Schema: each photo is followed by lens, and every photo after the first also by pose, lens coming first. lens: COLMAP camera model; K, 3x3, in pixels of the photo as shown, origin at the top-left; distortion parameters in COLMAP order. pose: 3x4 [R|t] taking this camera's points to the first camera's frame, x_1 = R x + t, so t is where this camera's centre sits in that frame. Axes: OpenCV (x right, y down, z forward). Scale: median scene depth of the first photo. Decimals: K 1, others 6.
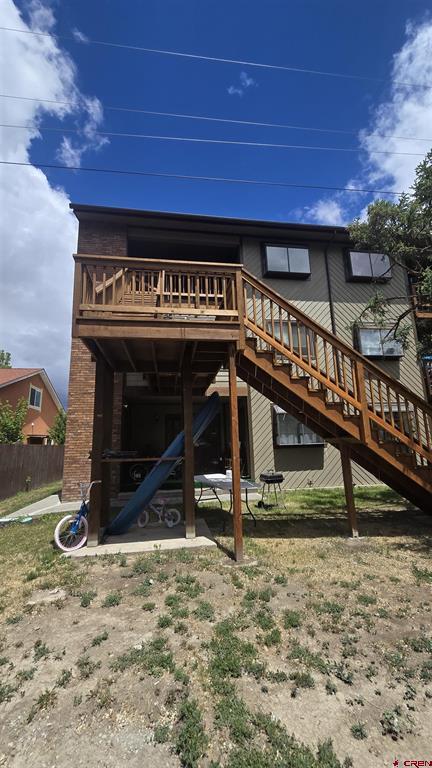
lens RADIAL K [[313.9, 0, 213.3], [0, 313.9, 386.1], [0, 0, 1]] dist [-0.001951, 0.000381]
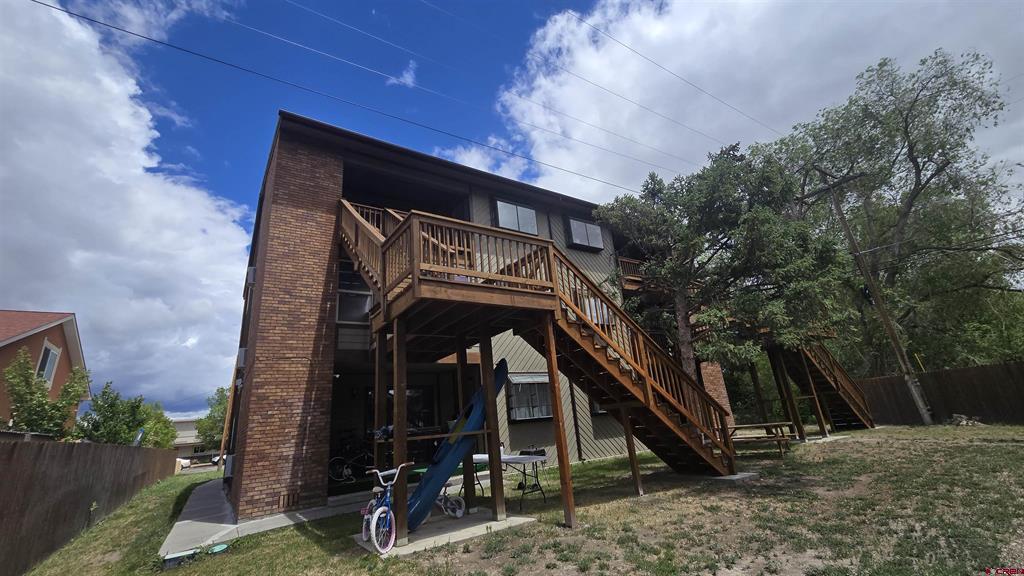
lens RADIAL K [[418.6, 0, 511.7], [0, 418.6, 283.8], [0, 0, 1]] dist [-0.001951, 0.000381]
pose [[0.902059, 0.087065, 0.422741, -0.634432], [-0.019366, 0.986621, -0.161874, -0.001645], [-0.431179, 0.137833, 0.891677, -0.206378]]
